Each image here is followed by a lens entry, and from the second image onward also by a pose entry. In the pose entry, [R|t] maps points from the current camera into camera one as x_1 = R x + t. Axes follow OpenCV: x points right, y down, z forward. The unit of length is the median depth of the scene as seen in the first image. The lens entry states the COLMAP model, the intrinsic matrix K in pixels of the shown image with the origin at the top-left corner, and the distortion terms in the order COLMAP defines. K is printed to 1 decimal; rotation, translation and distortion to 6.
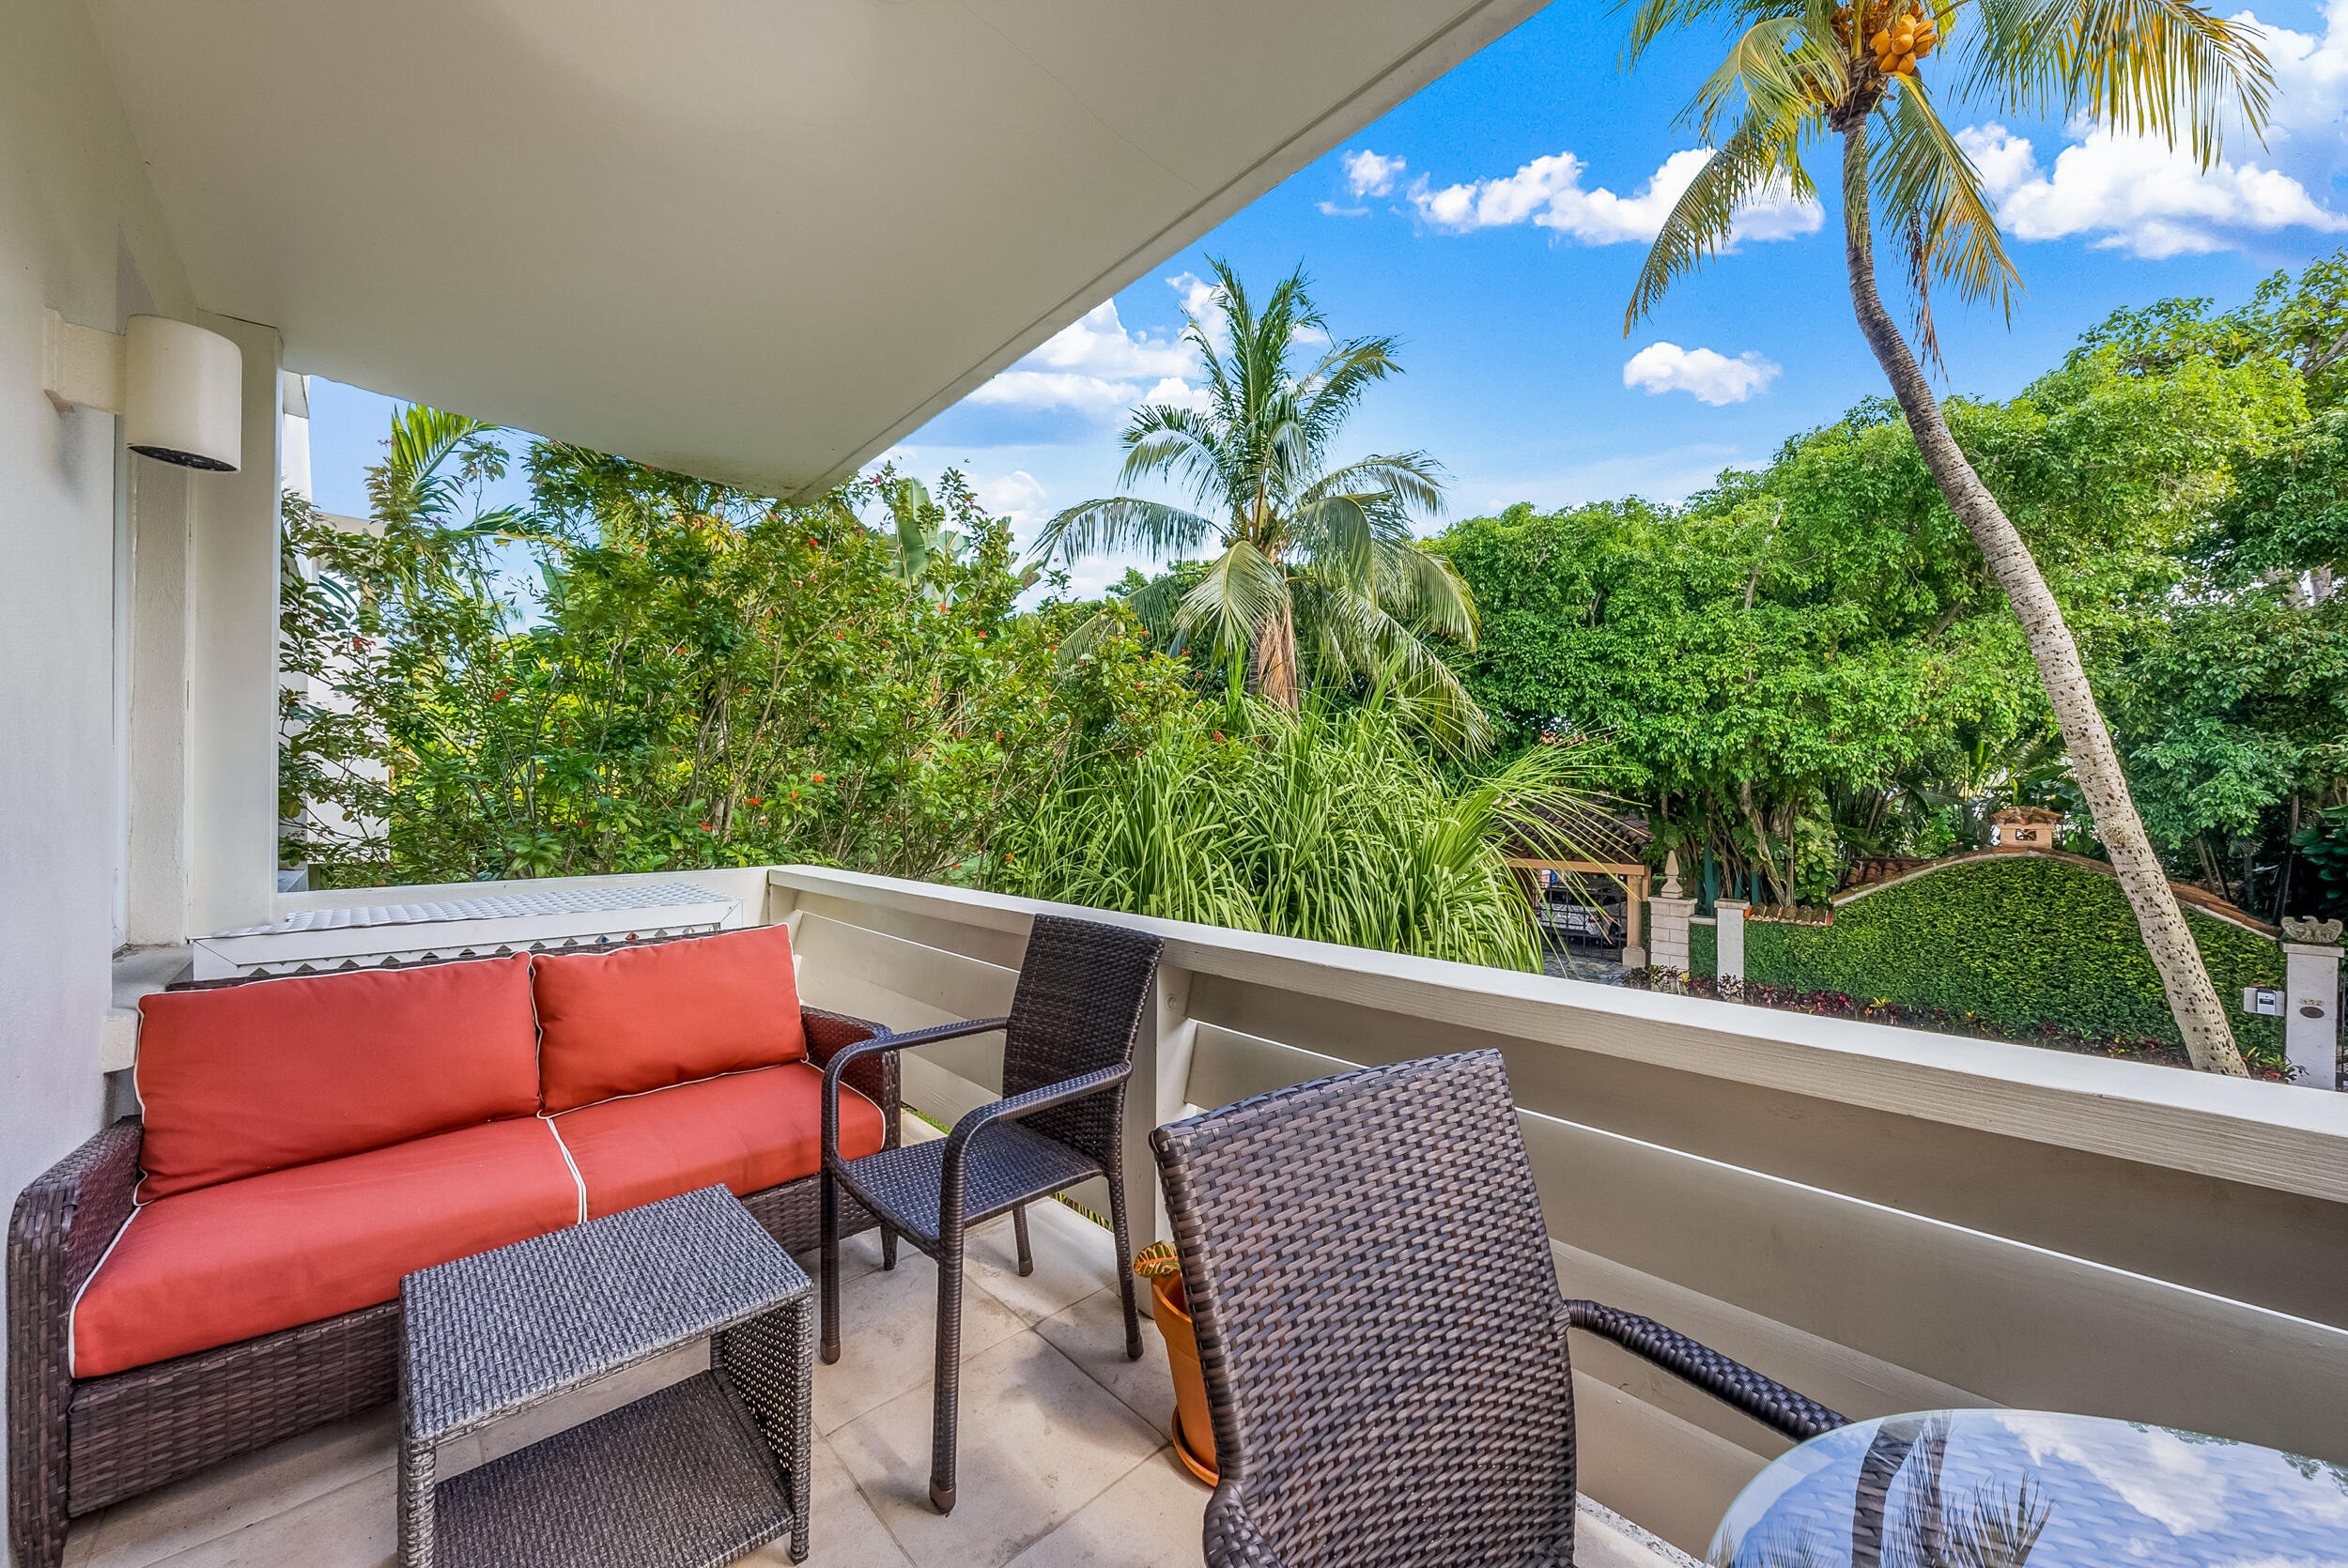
lens RADIAL K [[810.0, 0, 1179.6], [0, 810.0, 798.1], [0, 0, 1]] dist [-0.000287, -0.000046]
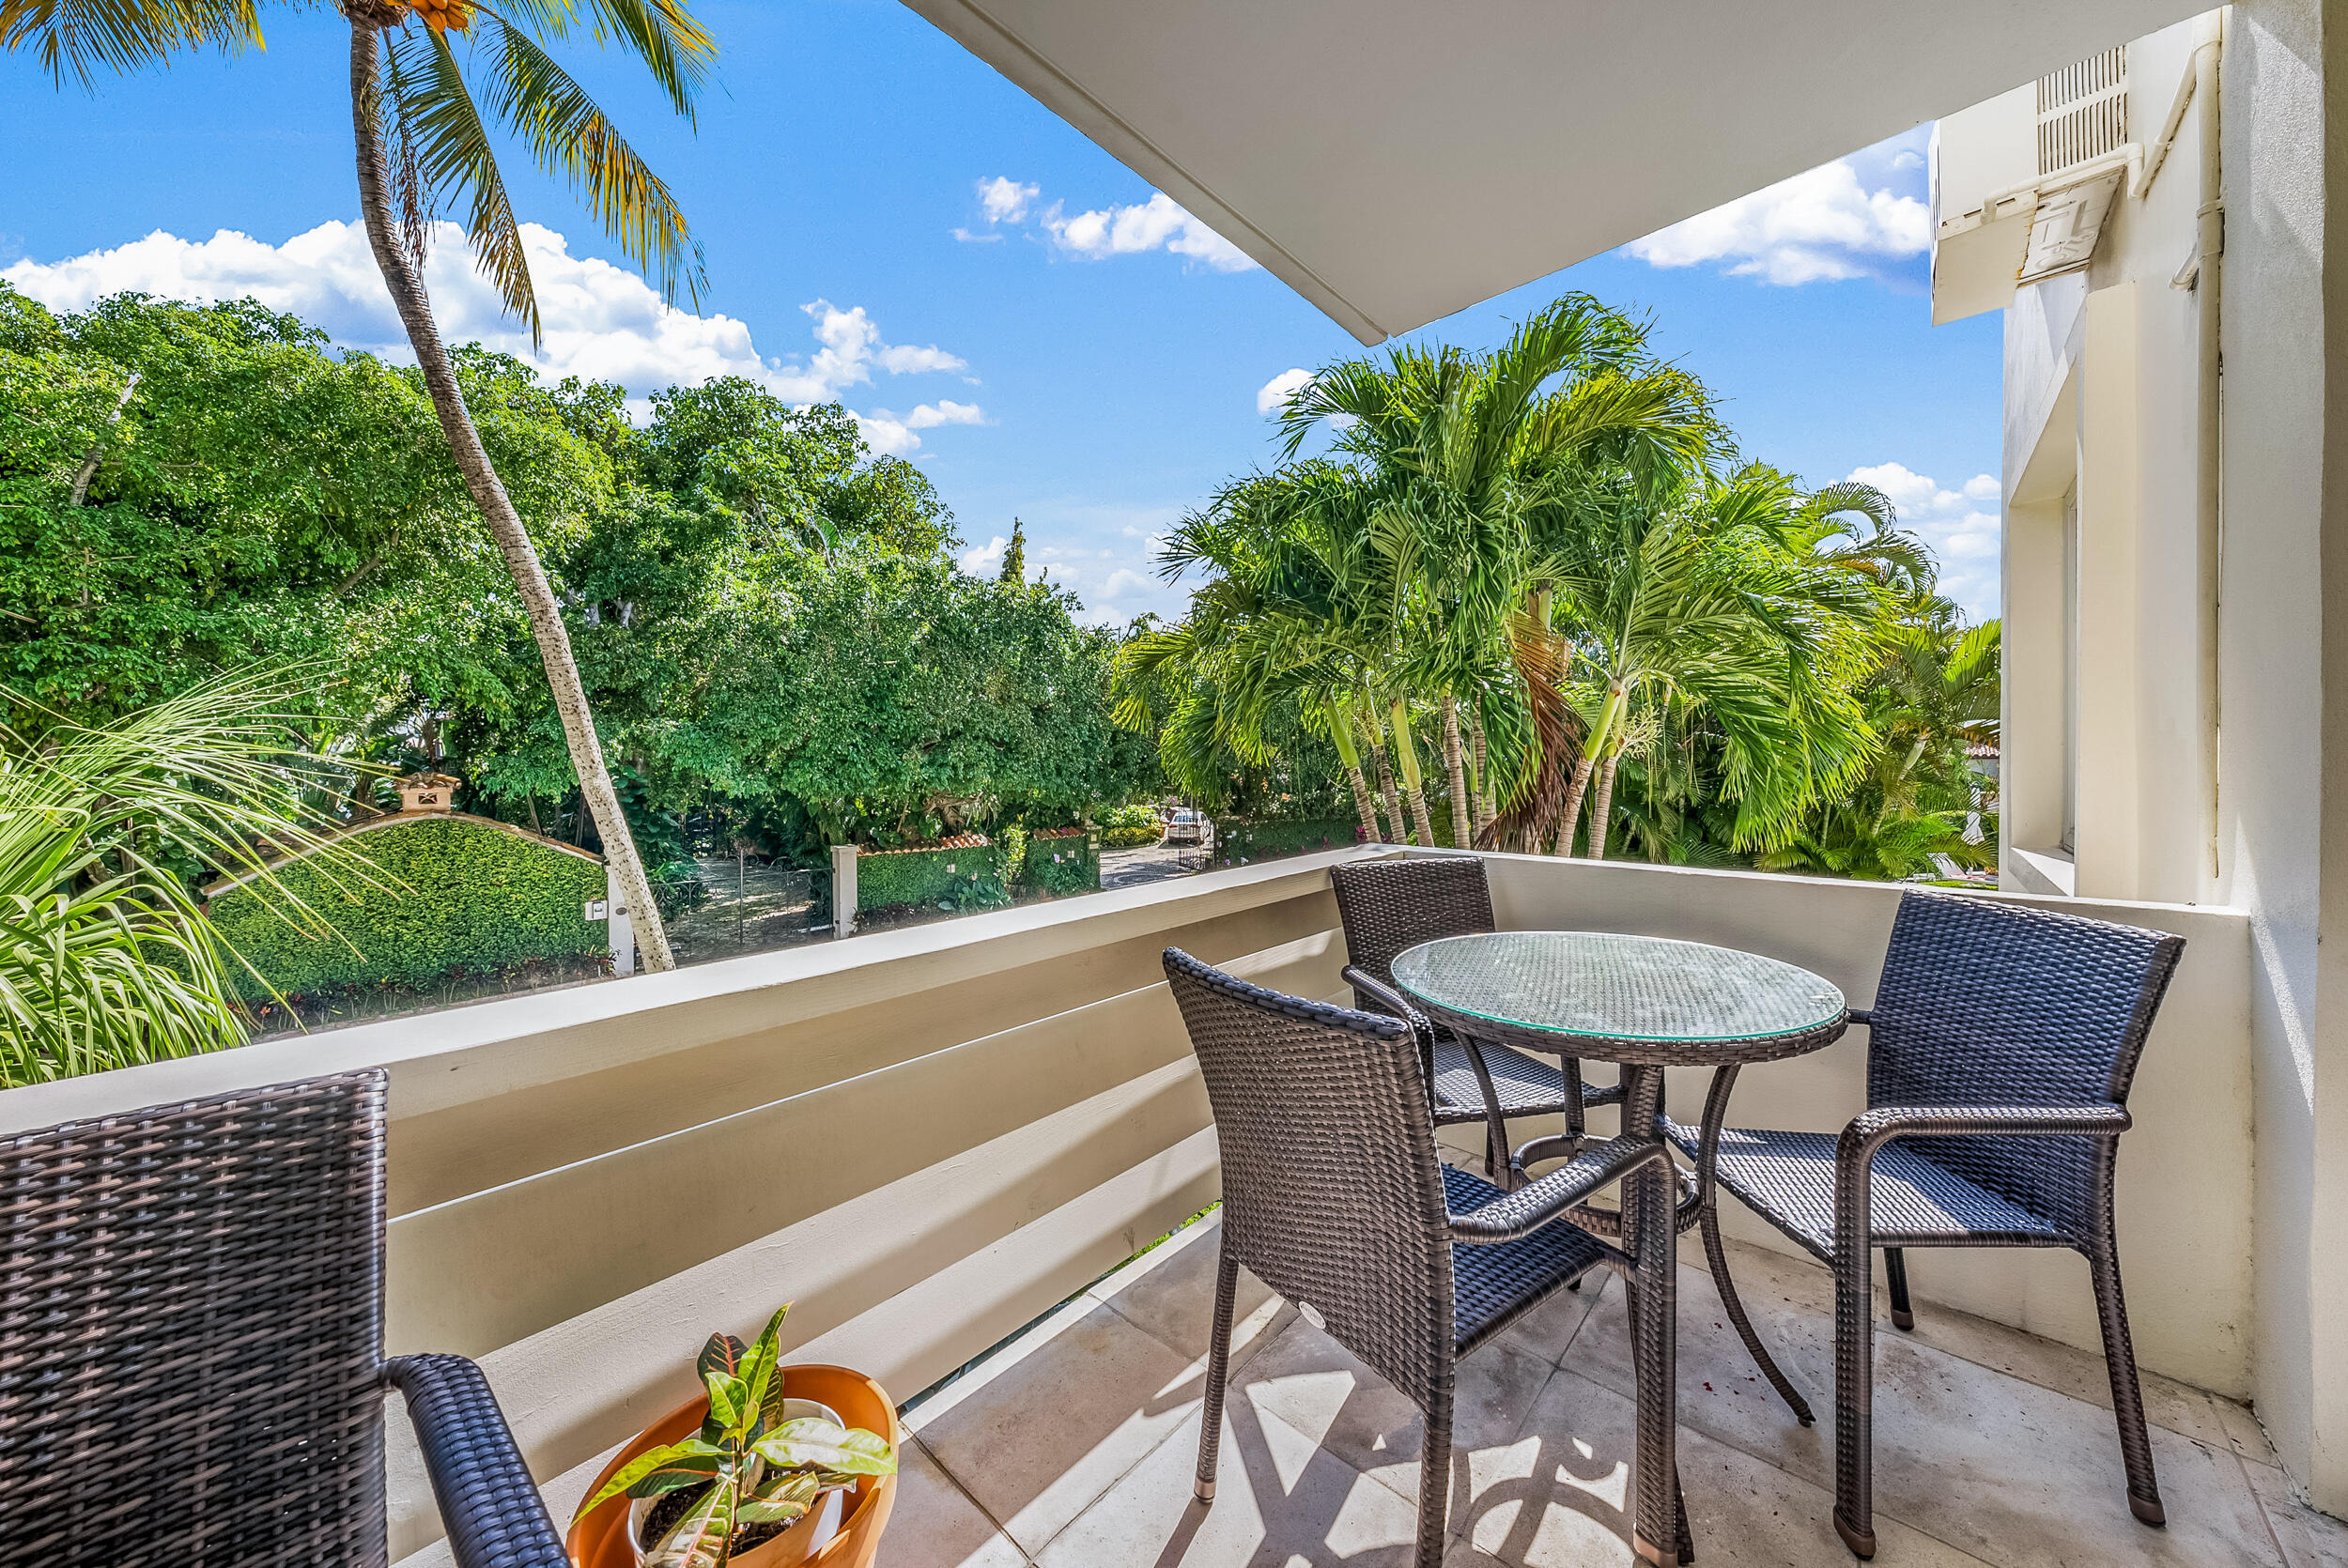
lens RADIAL K [[810.0, 0, 1171.1], [0, 810.0, 773.9], [0, 0, 1]] dist [-0.000287, -0.000046]
pose [[-0.053093, -0.019715, 0.998395, -0.072362], [0.010035, 0.999744, 0.020276, 0.000559], [-0.998539, 0.011095, -0.052881, 0.078646]]
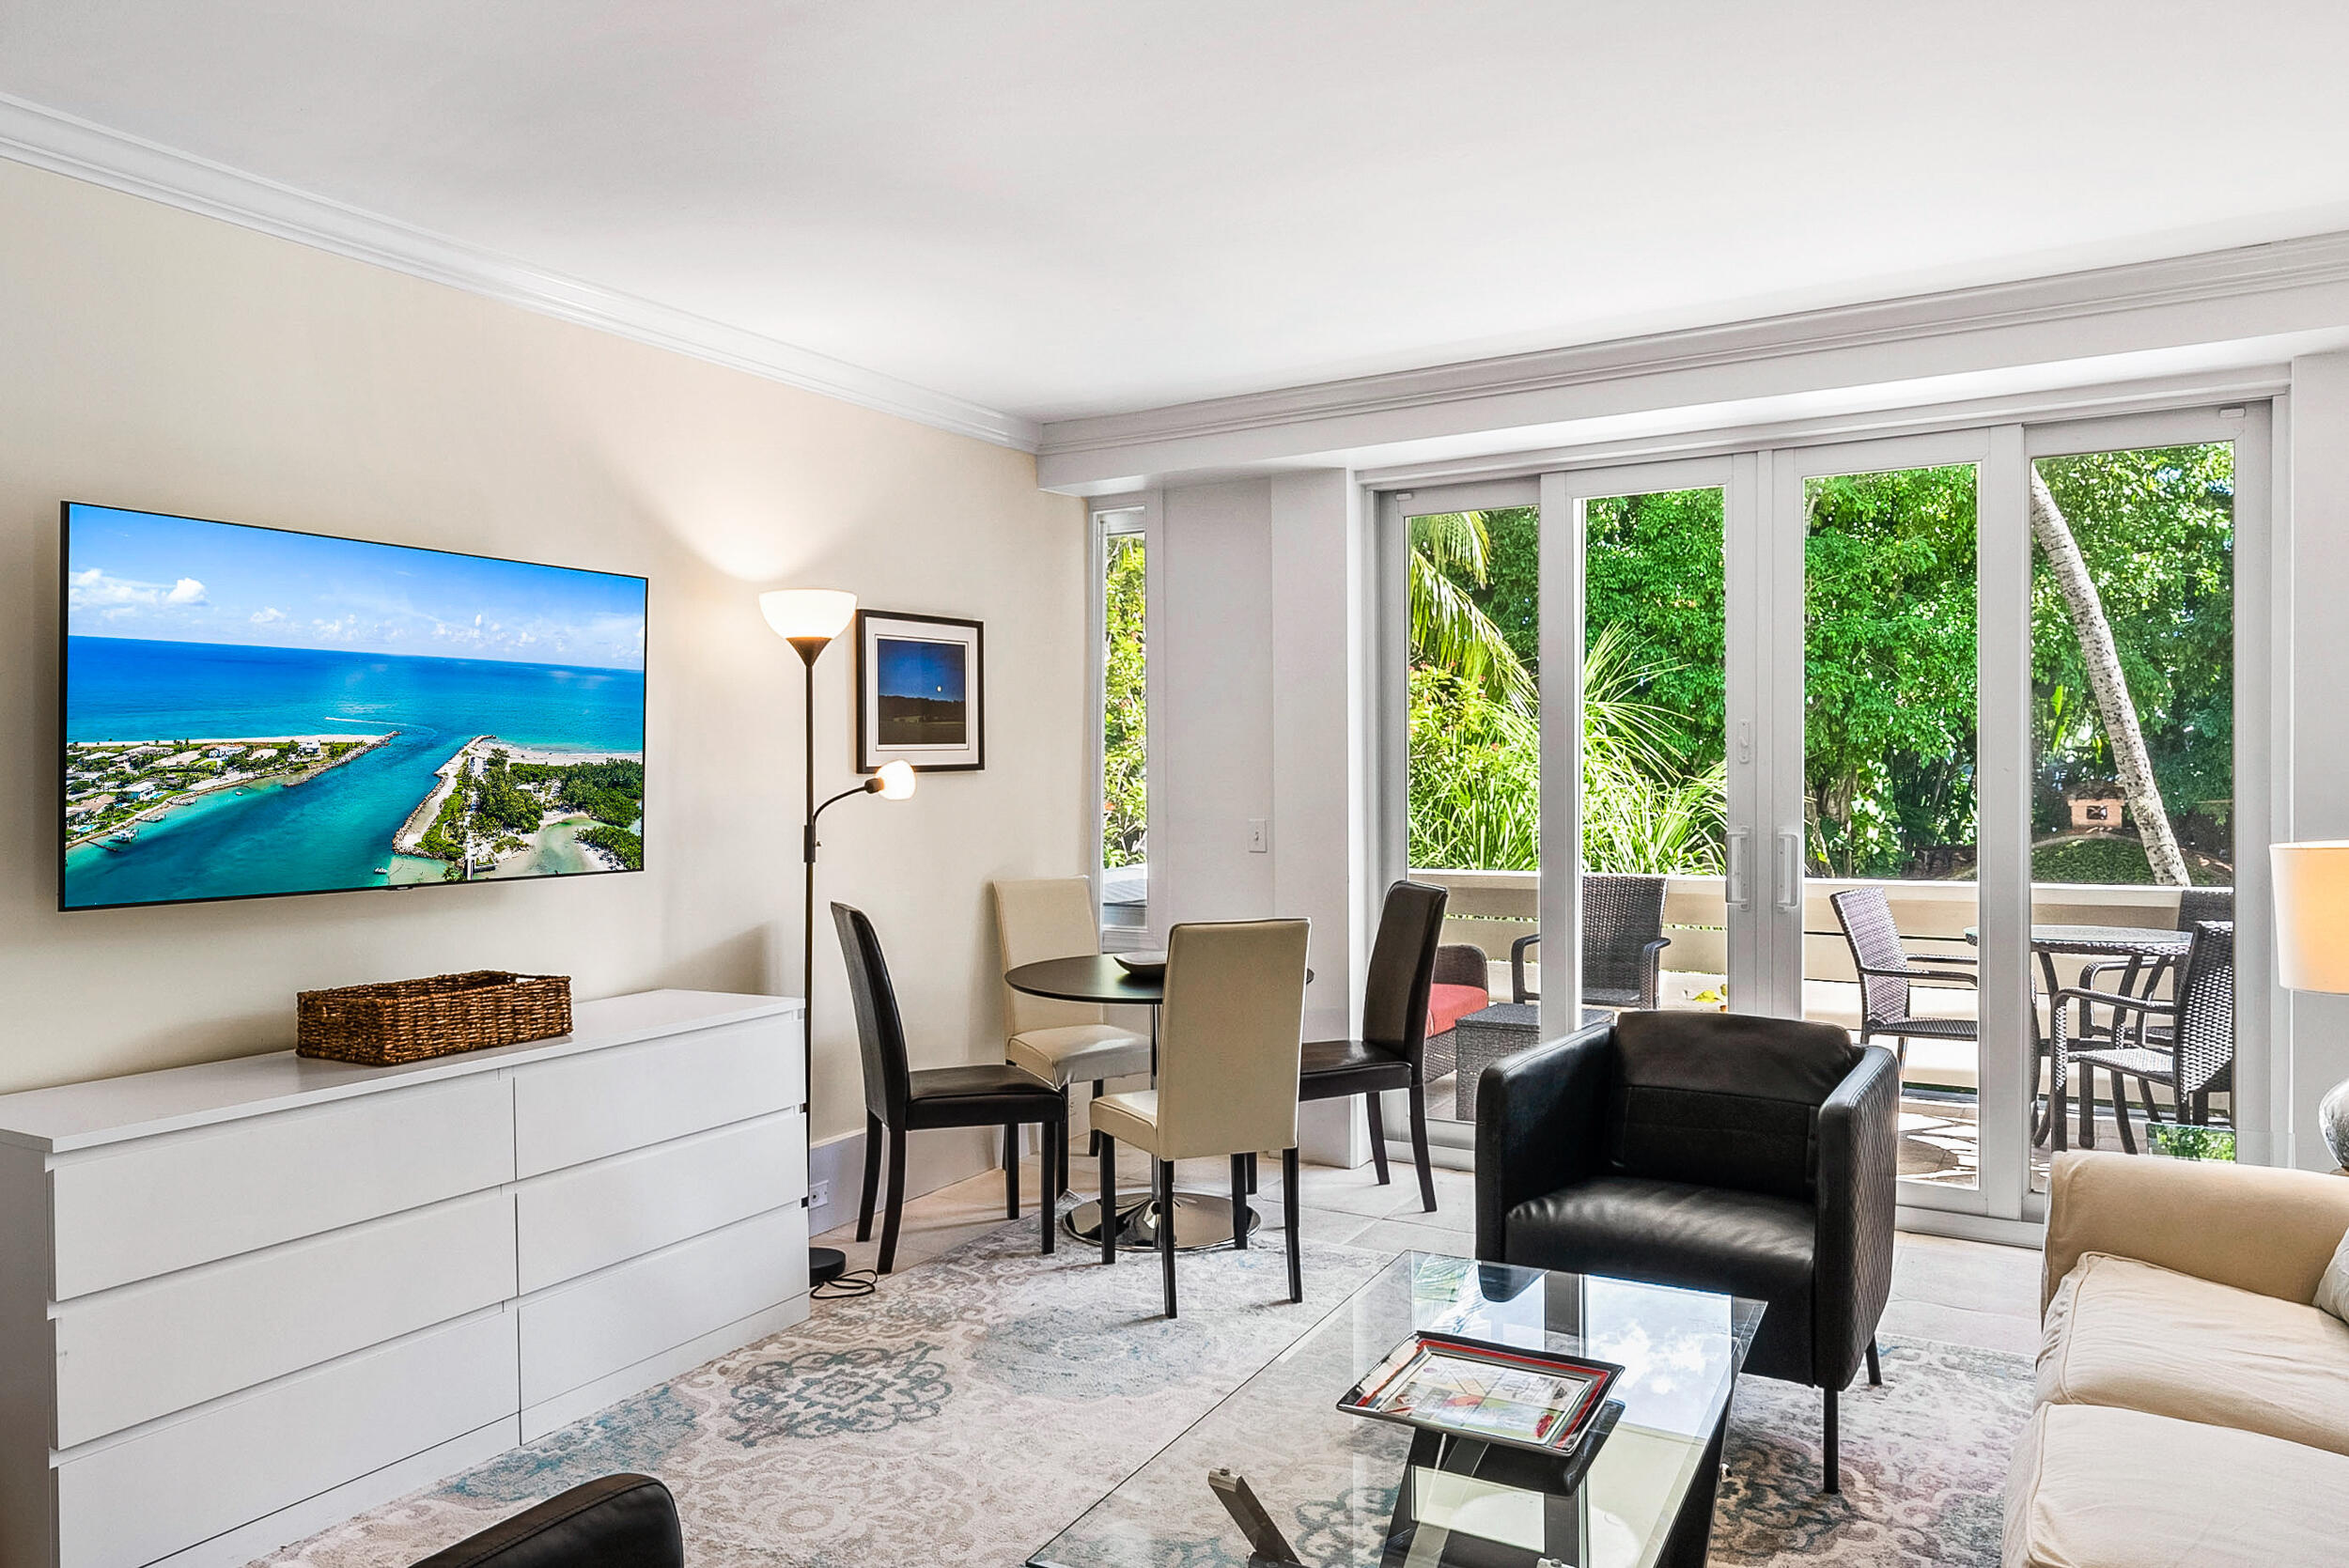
lens RADIAL K [[1540.6, 0, 1166.6], [0, 1540.6, 773.7], [0, 0, 1]] dist [0.008784, 0.002219]
pose [[0.968347, -0.012499, 0.249295, -0.296854], [0.011909, 0.999922, 0.003876, -0.013515], [-0.249324, -0.000784, 0.968420, -0.321664]]
